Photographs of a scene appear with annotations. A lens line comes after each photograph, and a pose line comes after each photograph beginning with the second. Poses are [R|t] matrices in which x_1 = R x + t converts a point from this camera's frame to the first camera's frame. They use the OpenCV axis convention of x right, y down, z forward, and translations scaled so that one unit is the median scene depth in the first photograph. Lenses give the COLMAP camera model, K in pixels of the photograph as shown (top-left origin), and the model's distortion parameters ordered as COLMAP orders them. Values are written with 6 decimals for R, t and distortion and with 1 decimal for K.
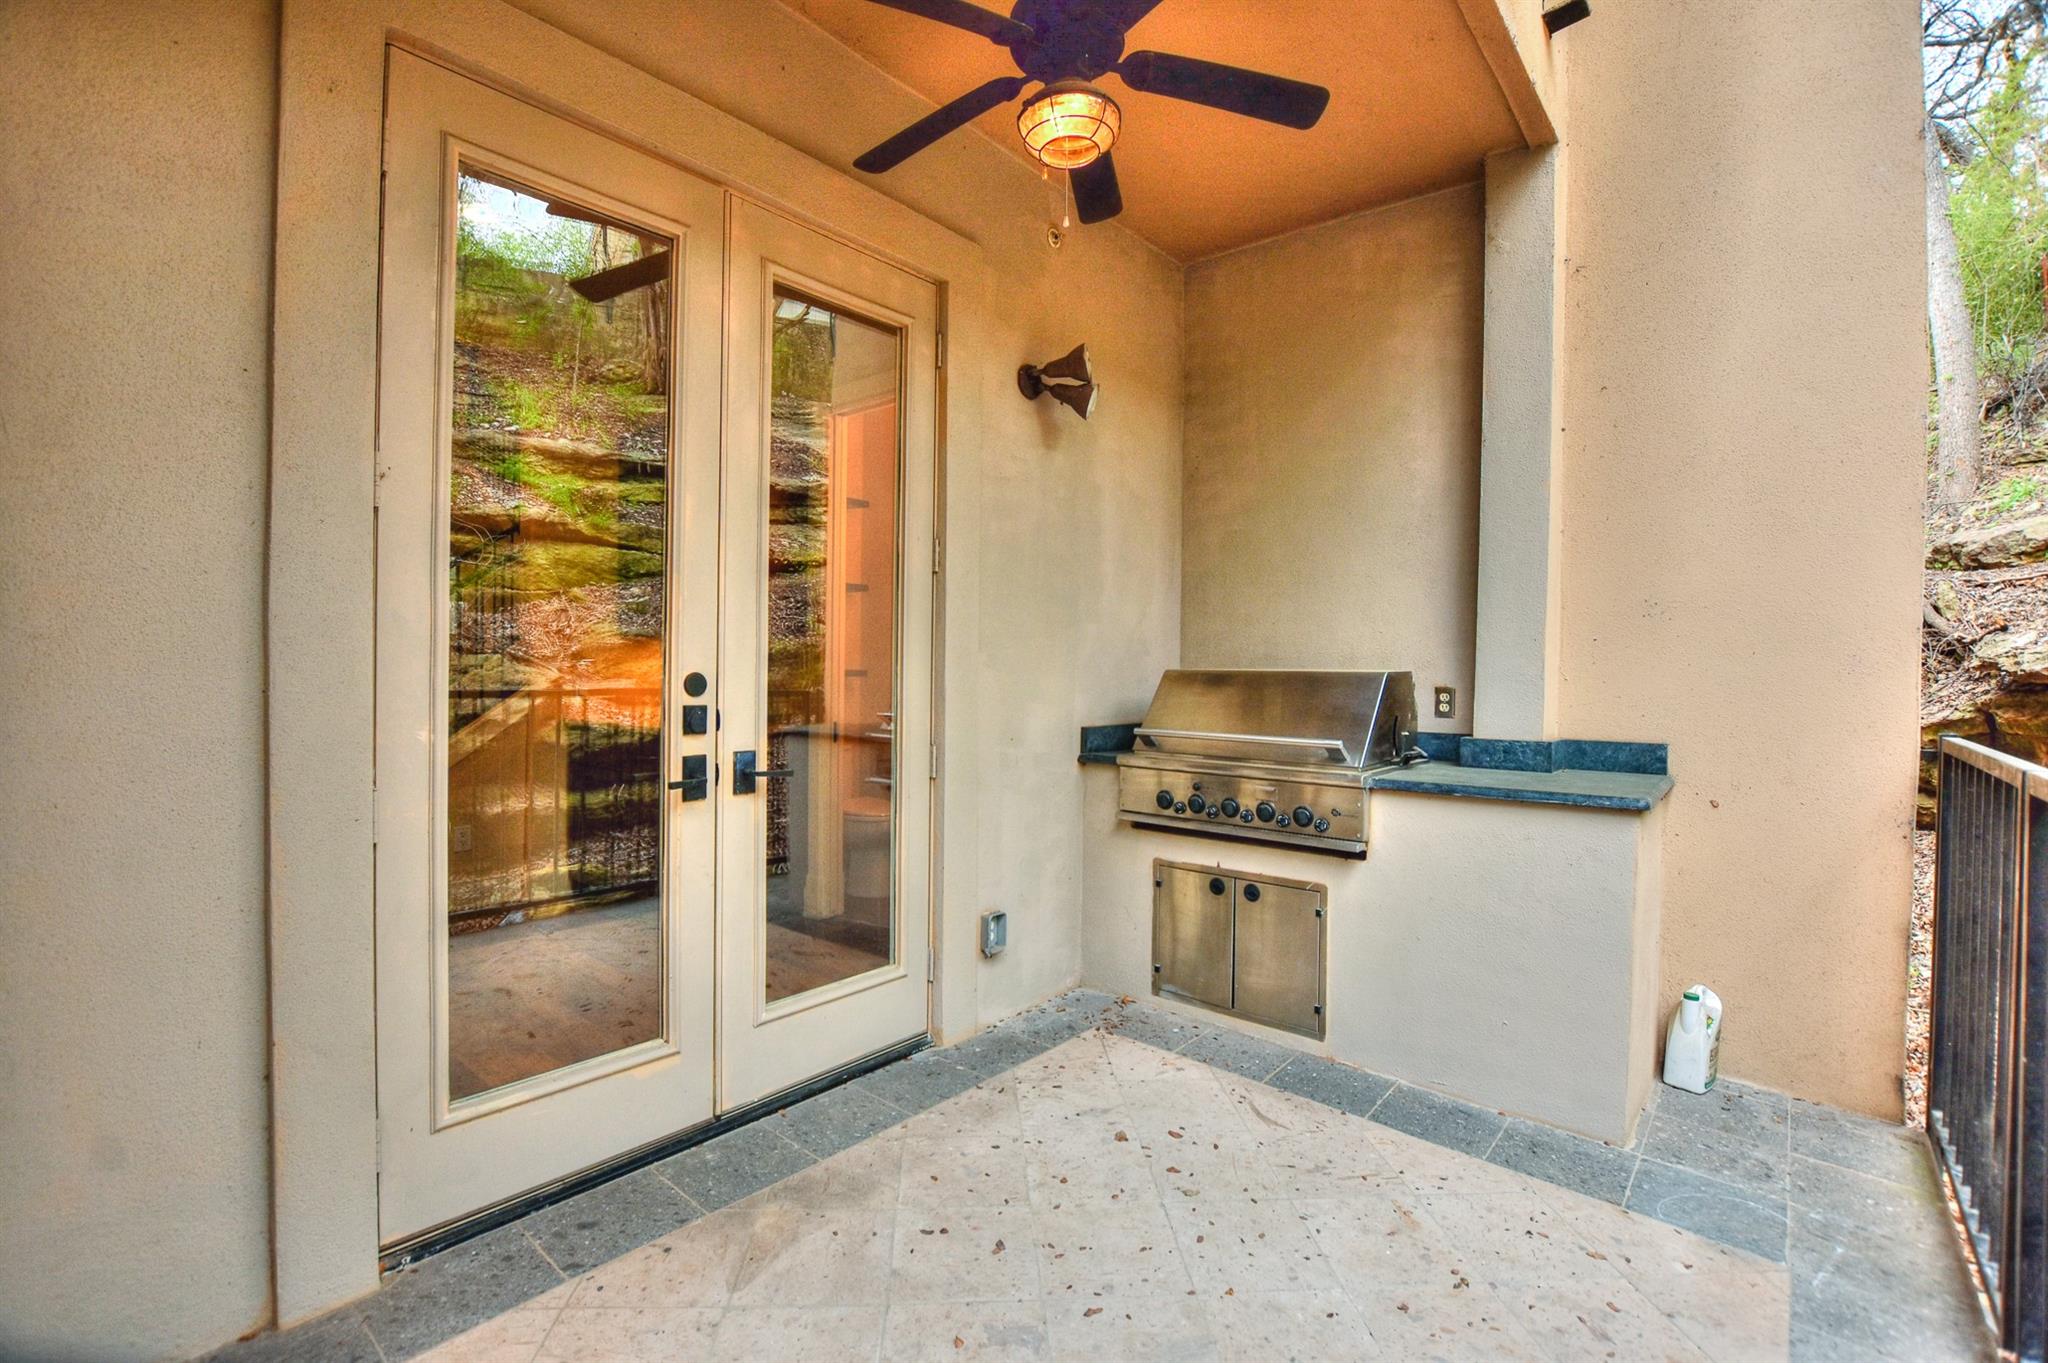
lens RADIAL K [[897.3, 0, 1019.2], [0, 897.3, 672.4], [0, 0, 1]] dist [-0.017648, 0.000905]
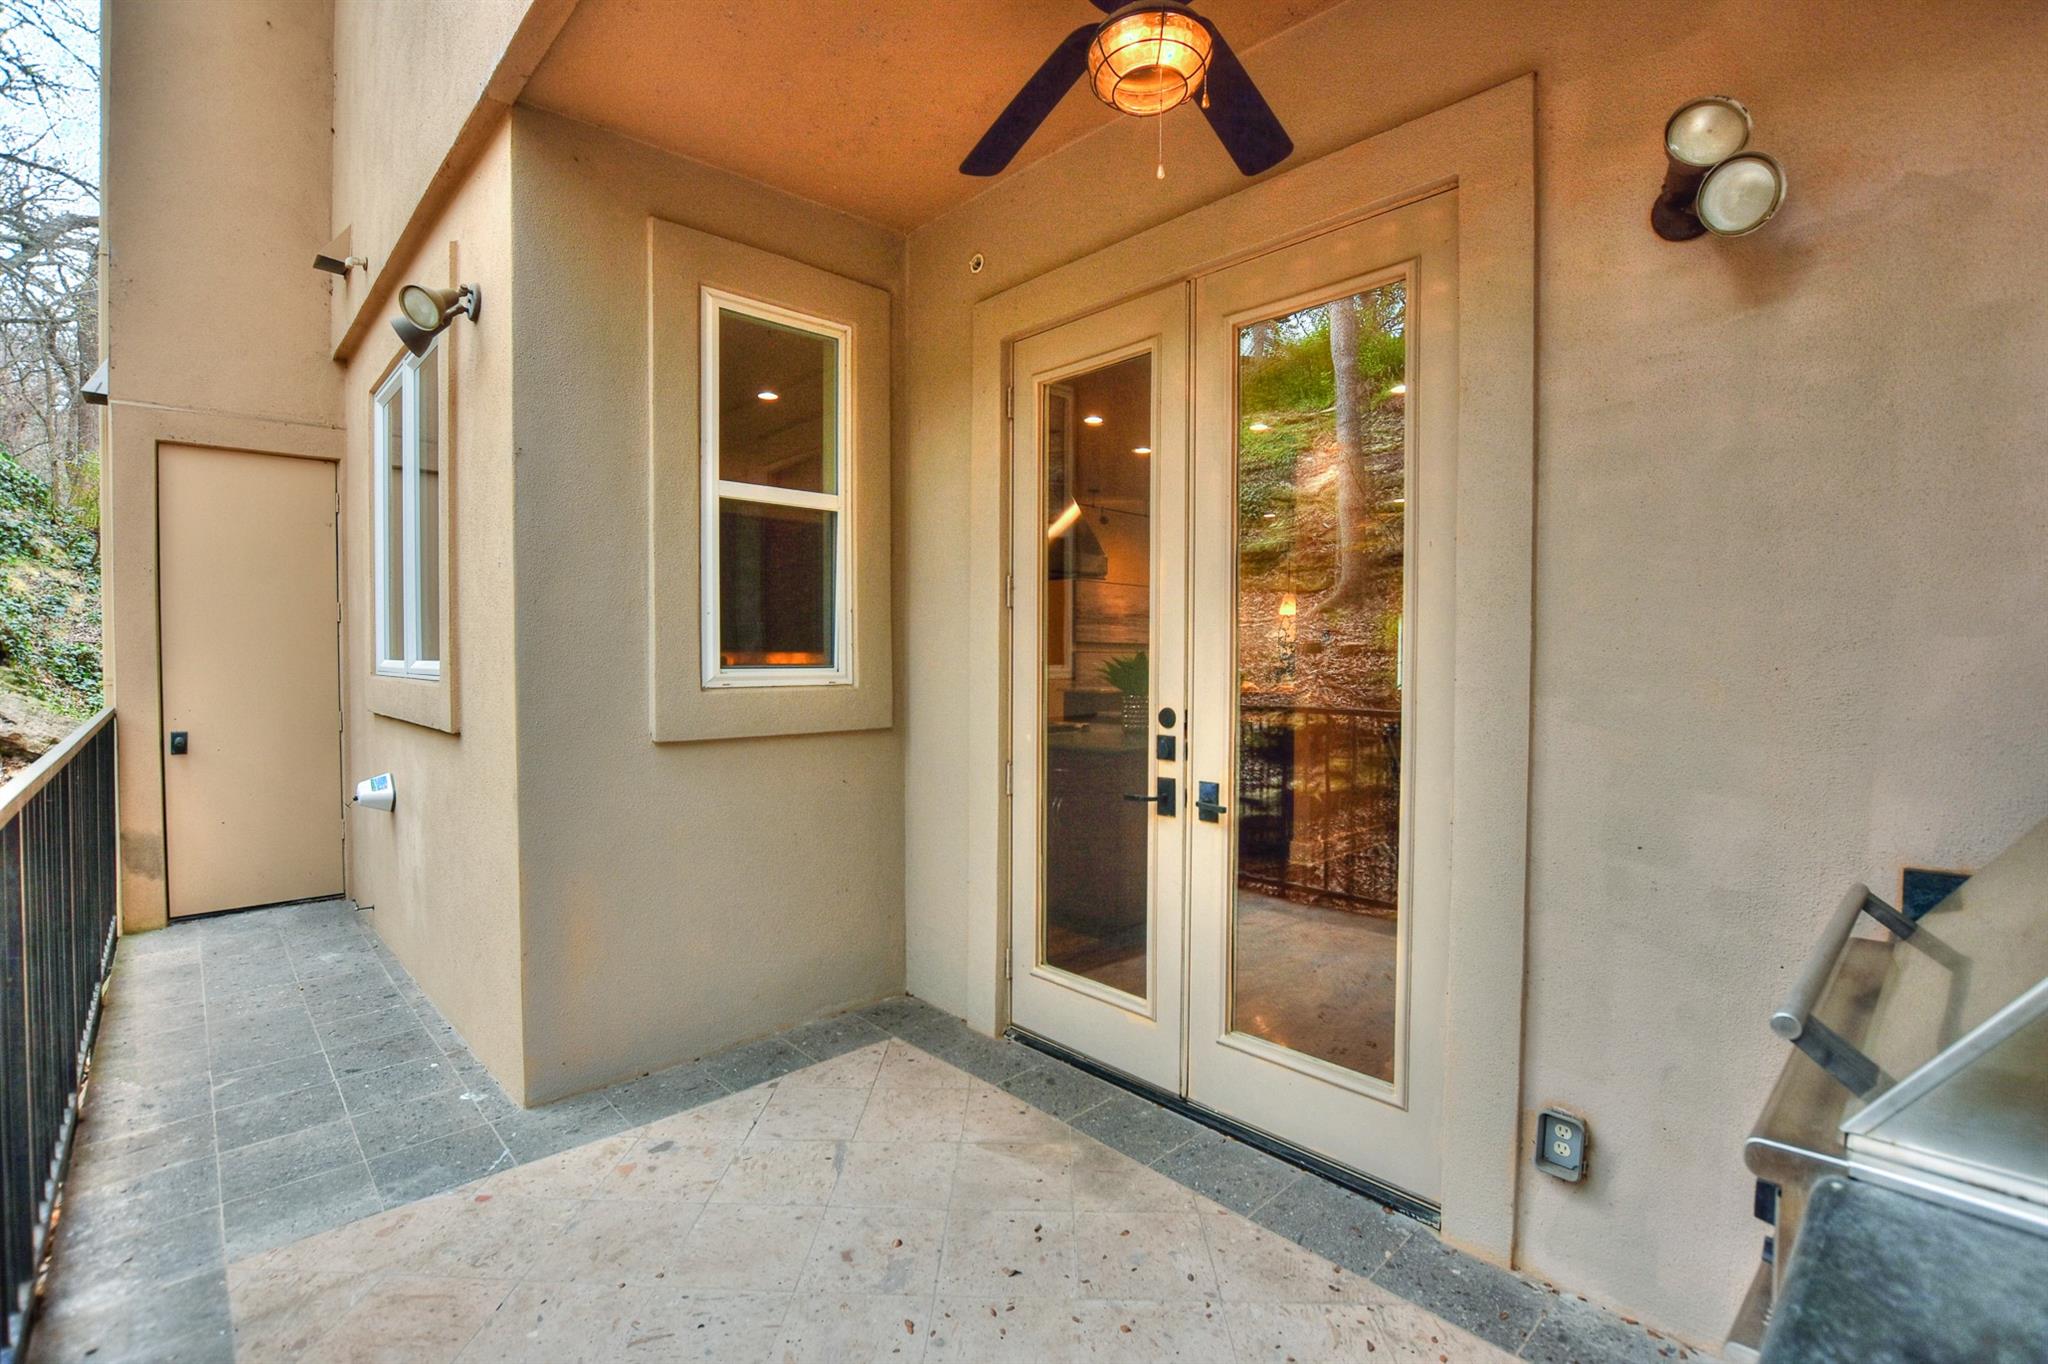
lens RADIAL K [[905.0, 0, 1019.4], [0, 905.0, 674.3], [0, 0, 1]] dist [-0.024105, 0.004613]
pose [[-0.088358, 0.006305, -0.996069, 0.842018], [-0.016460, 0.999834, 0.007788, -0.049966], [0.995953, 0.017083, -0.088240, 0.905243]]
